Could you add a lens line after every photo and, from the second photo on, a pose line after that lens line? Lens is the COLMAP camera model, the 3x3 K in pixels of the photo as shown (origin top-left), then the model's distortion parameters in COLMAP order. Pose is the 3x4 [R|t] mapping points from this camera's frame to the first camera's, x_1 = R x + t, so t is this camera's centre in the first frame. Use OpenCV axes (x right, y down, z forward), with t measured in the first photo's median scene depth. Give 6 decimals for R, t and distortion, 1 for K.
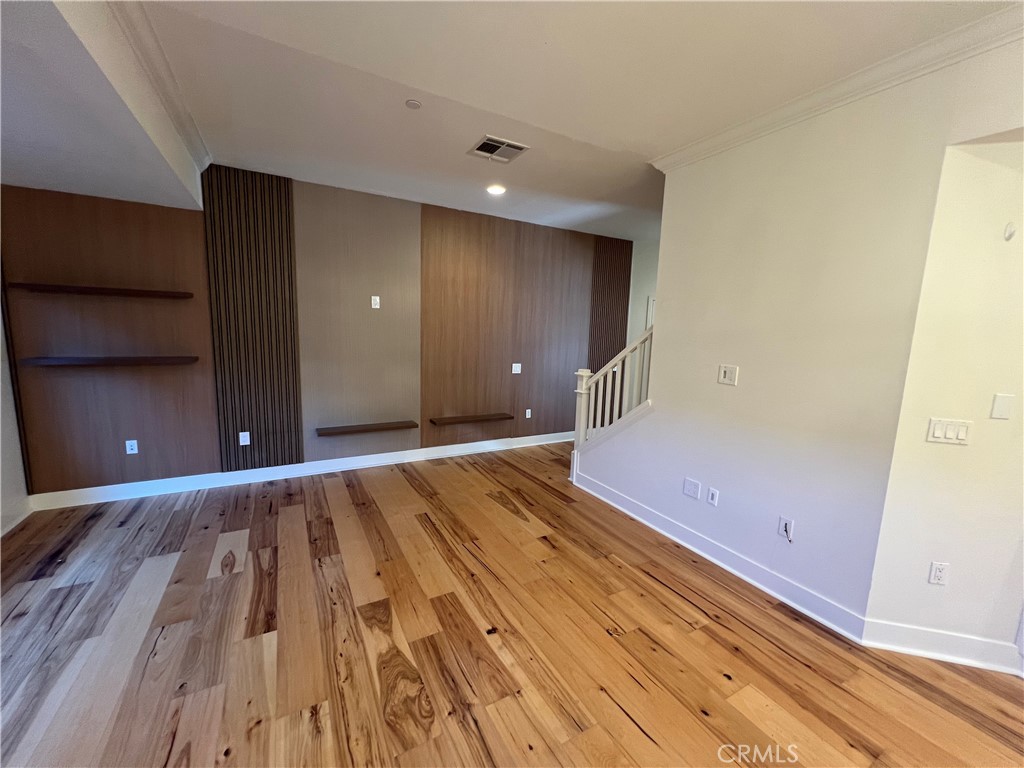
lens RADIAL K [[409.6, 0, 511.9], [0, 409.6, 382.0], [0, 0, 1]] dist [0.000801, -0.000307]
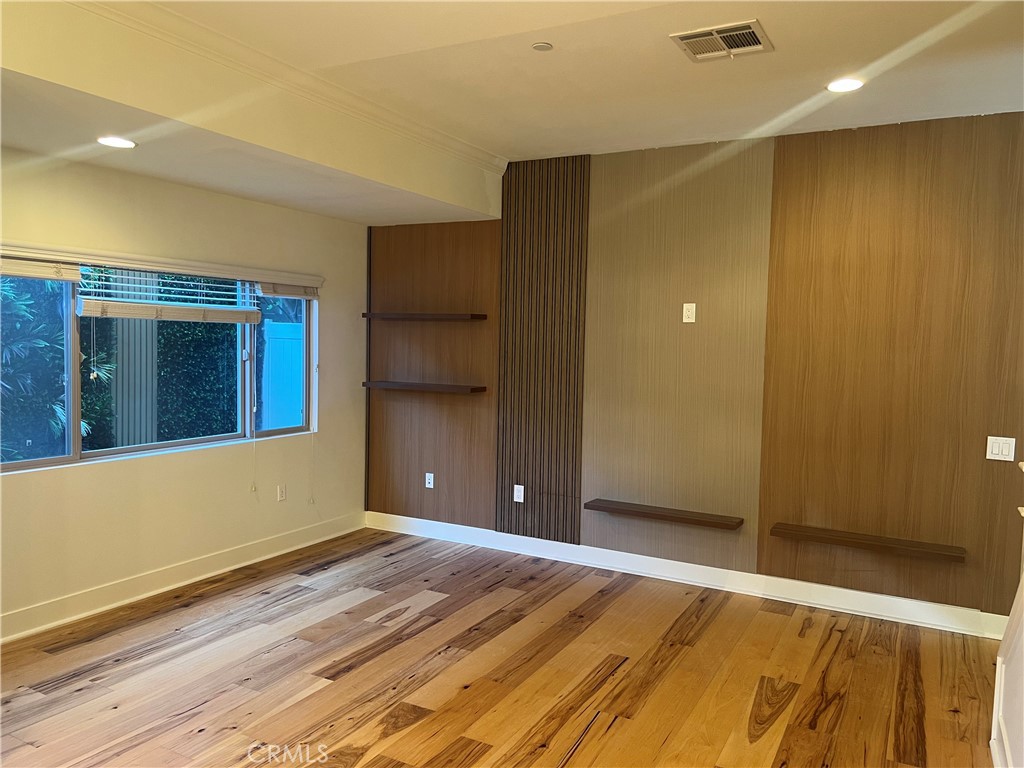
lens RADIAL K [[770.6, 0, 513.8], [0, 770.6, 381.2], [0, 0, 1]] dist [0.040211, -0.023467]
pose [[0.535933, 0.029176, -0.843756, 0.667473], [-0.116327, 0.992422, -0.039571, -0.018594], [0.836208, 0.119359, 0.535266, 0.210639]]
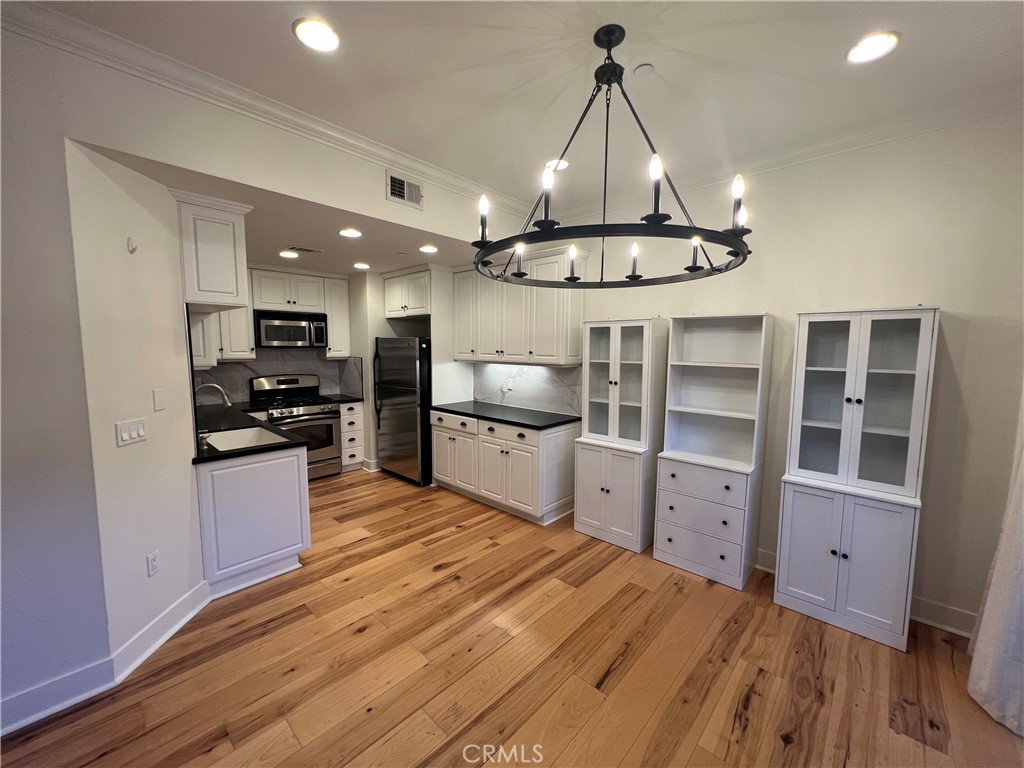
lens RADIAL K [[409.6, 0, 511.4], [0, 409.6, 384.0], [0, 0, 1]] dist [0.000801, -0.000307]
pose [[-0.298660, -0.128249, 0.945703, -0.107427], [0.111195, 0.979504, 0.167949, -0.037537], [-0.947860, 0.155317, -0.278278, 0.207705]]
